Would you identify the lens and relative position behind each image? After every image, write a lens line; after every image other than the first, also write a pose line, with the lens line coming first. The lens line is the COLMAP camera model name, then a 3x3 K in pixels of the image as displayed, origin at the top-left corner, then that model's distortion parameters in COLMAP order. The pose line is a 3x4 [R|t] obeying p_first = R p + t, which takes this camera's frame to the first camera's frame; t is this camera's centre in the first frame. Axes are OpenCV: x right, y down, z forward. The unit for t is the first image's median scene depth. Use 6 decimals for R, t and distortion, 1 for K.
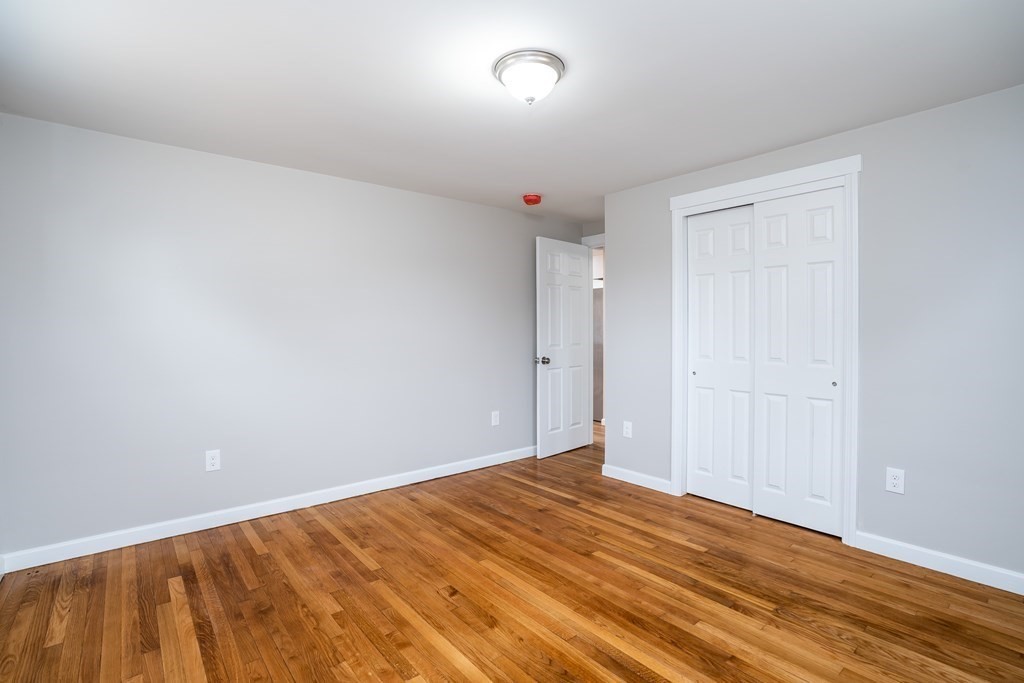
lens RADIAL K [[481.9, 0, 508.5], [0, 481.9, 337.0], [0, 0, 1]] dist [-0.060474, 0.018747]
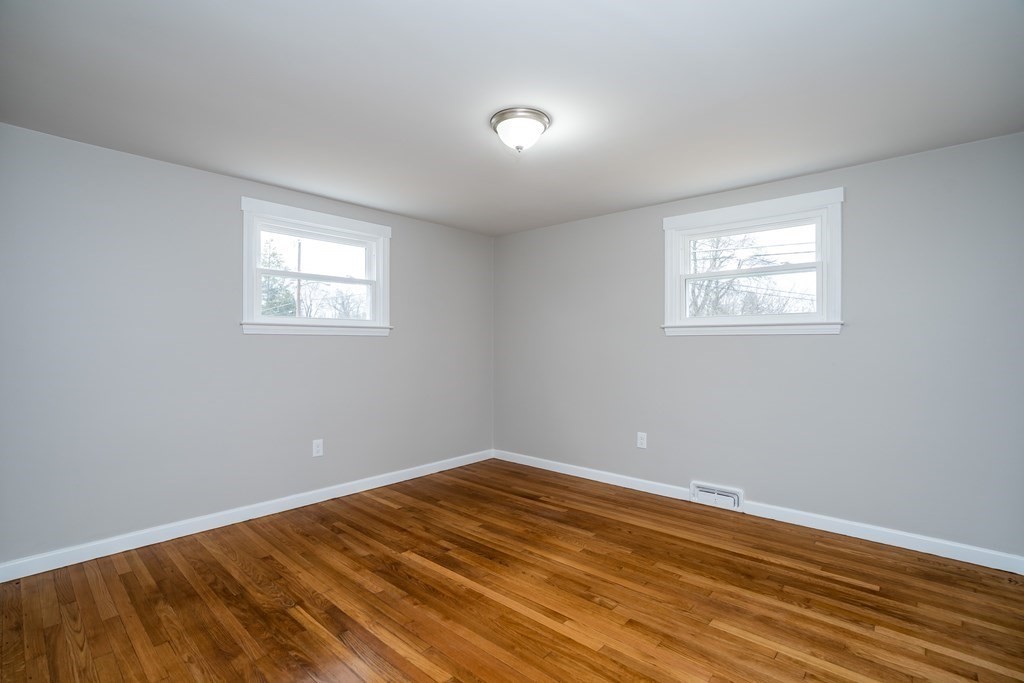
lens RADIAL K [[481.9, 0, 508.5], [0, 481.9, 337.0], [0, 0, 1]] dist [-0.060474, 0.018747]
pose [[-0.987450, 0.003405, -0.157894, 0.211788], [0.003238, 0.999994, 0.001315, -0.026258], [0.157897, 0.000787, -0.987455, 1.762335]]
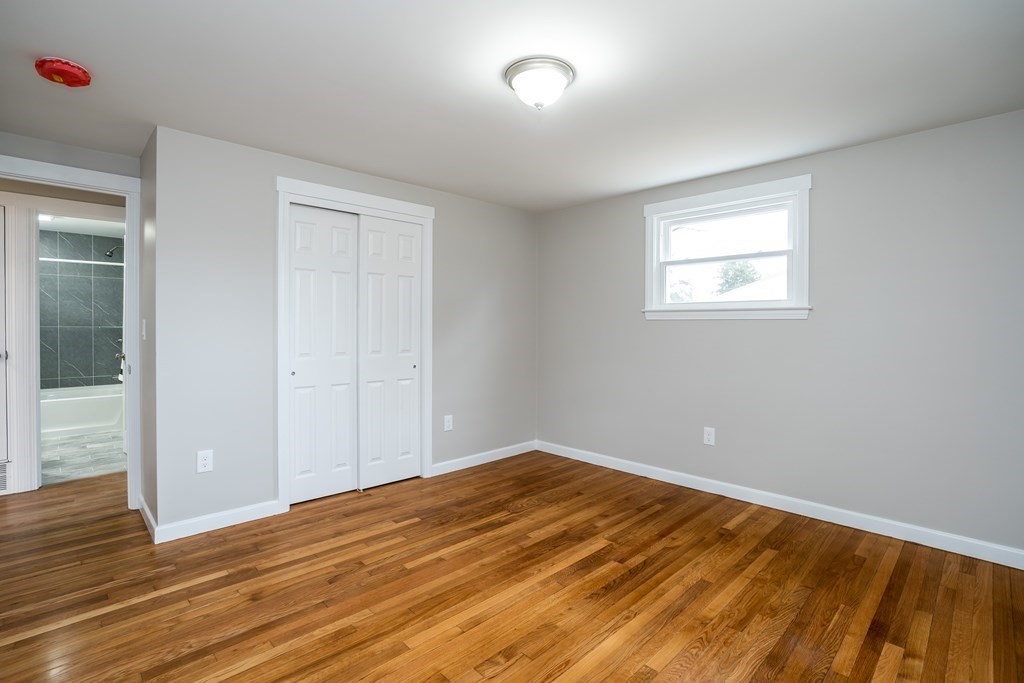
lens RADIAL K [[481.9, 0, 508.5], [0, 481.9, 337.0], [0, 0, 1]] dist [-0.060474, 0.018747]
pose [[-0.079207, -0.022579, 0.996602, -0.797801], [0.007815, 0.999699, 0.023271, -0.018038], [-0.996828, 0.009631, -0.079007, 0.925251]]
